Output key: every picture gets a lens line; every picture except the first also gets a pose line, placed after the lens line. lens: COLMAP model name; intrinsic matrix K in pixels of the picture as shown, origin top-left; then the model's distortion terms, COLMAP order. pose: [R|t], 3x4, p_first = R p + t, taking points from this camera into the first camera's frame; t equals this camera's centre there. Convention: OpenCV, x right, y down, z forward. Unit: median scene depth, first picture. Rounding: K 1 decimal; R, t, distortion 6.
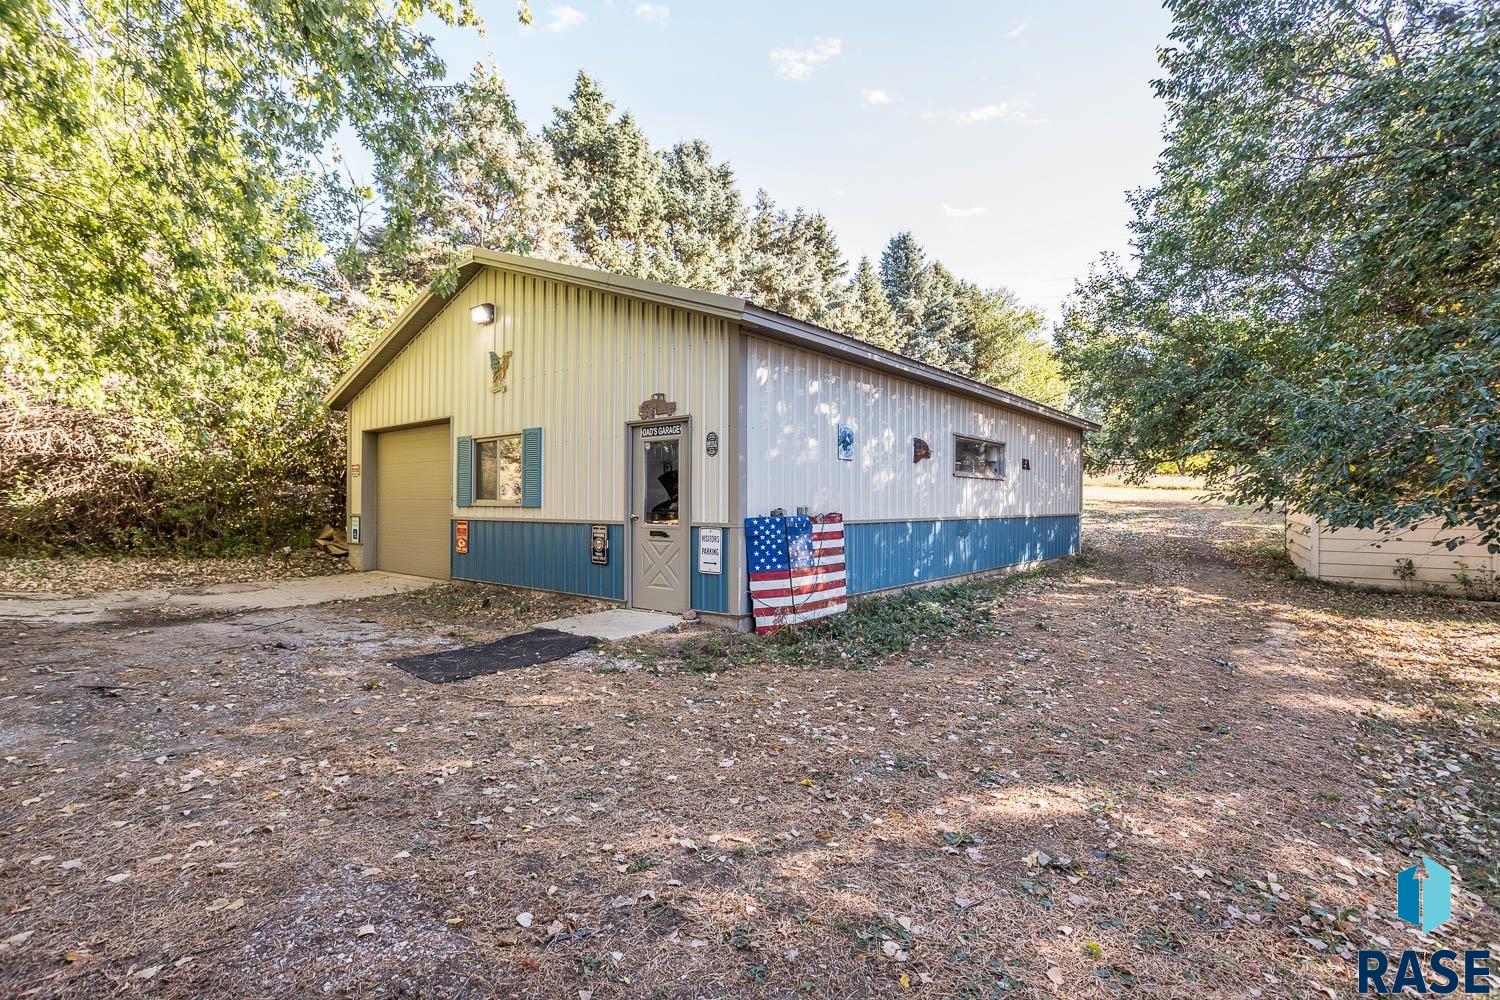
lens RADIAL K [[724.8, 0, 746.2], [0, 724.8, 502.9], [0, 0, 1]] dist [-0.058048, 0.034422]
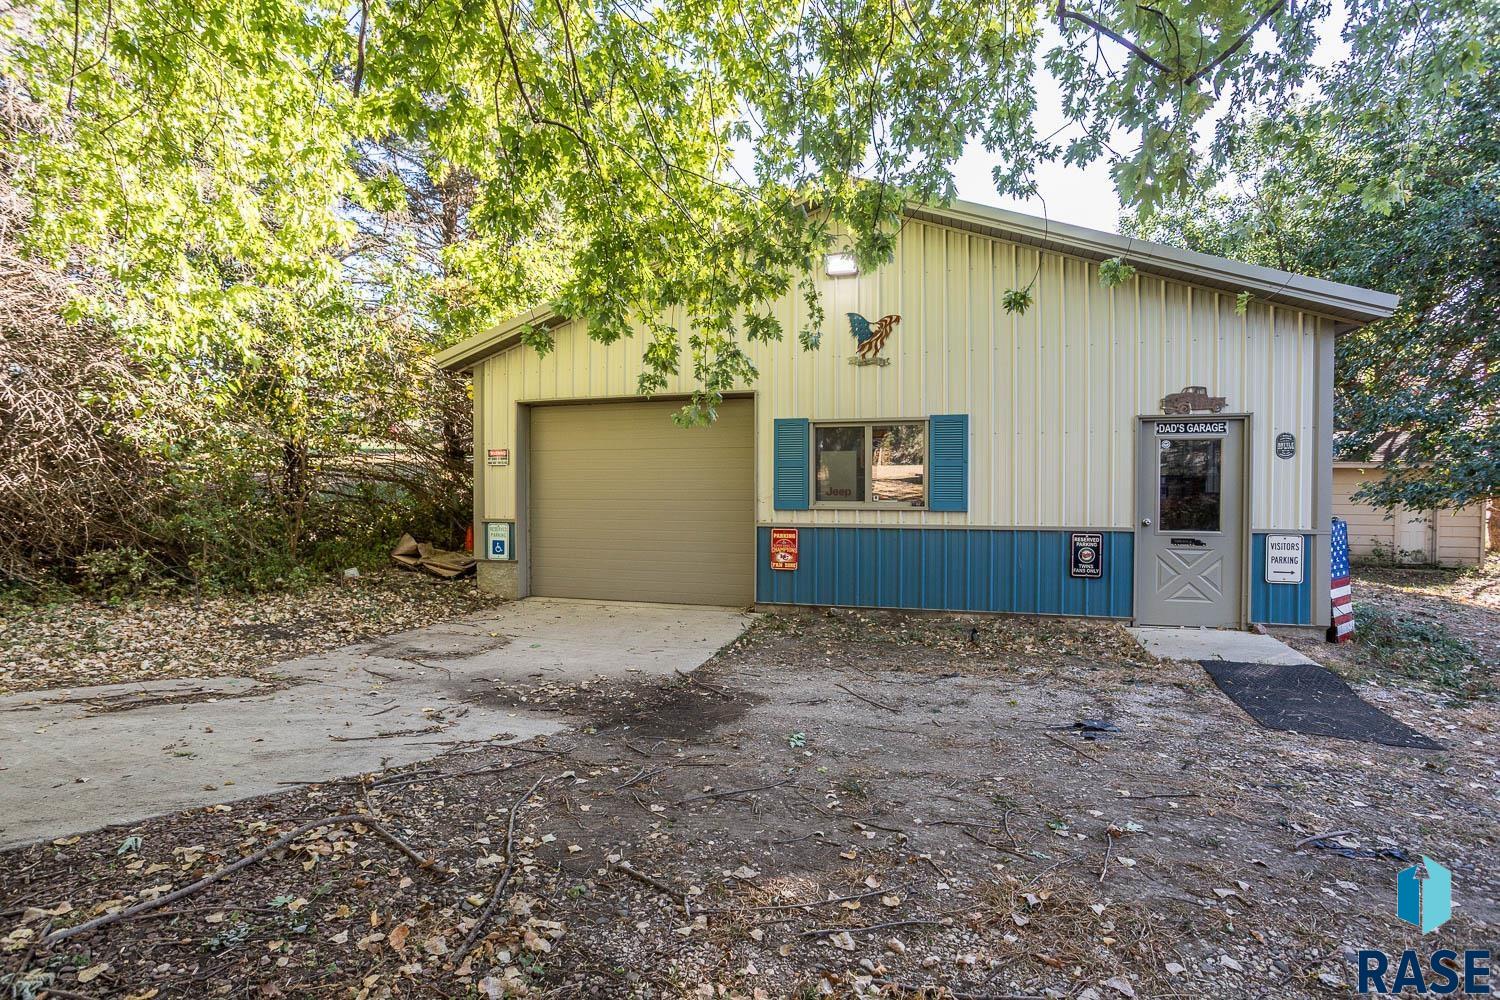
lens RADIAL K [[724.8, 0, 746.2], [0, 724.8, 502.9], [0, 0, 1]] dist [-0.058048, 0.034422]
pose [[0.916608, -0.007104, 0.399724, -0.925655], [-0.000560, 0.999818, 0.019052, -0.021149], [-0.399787, -0.017687, 0.916437, 0.381030]]
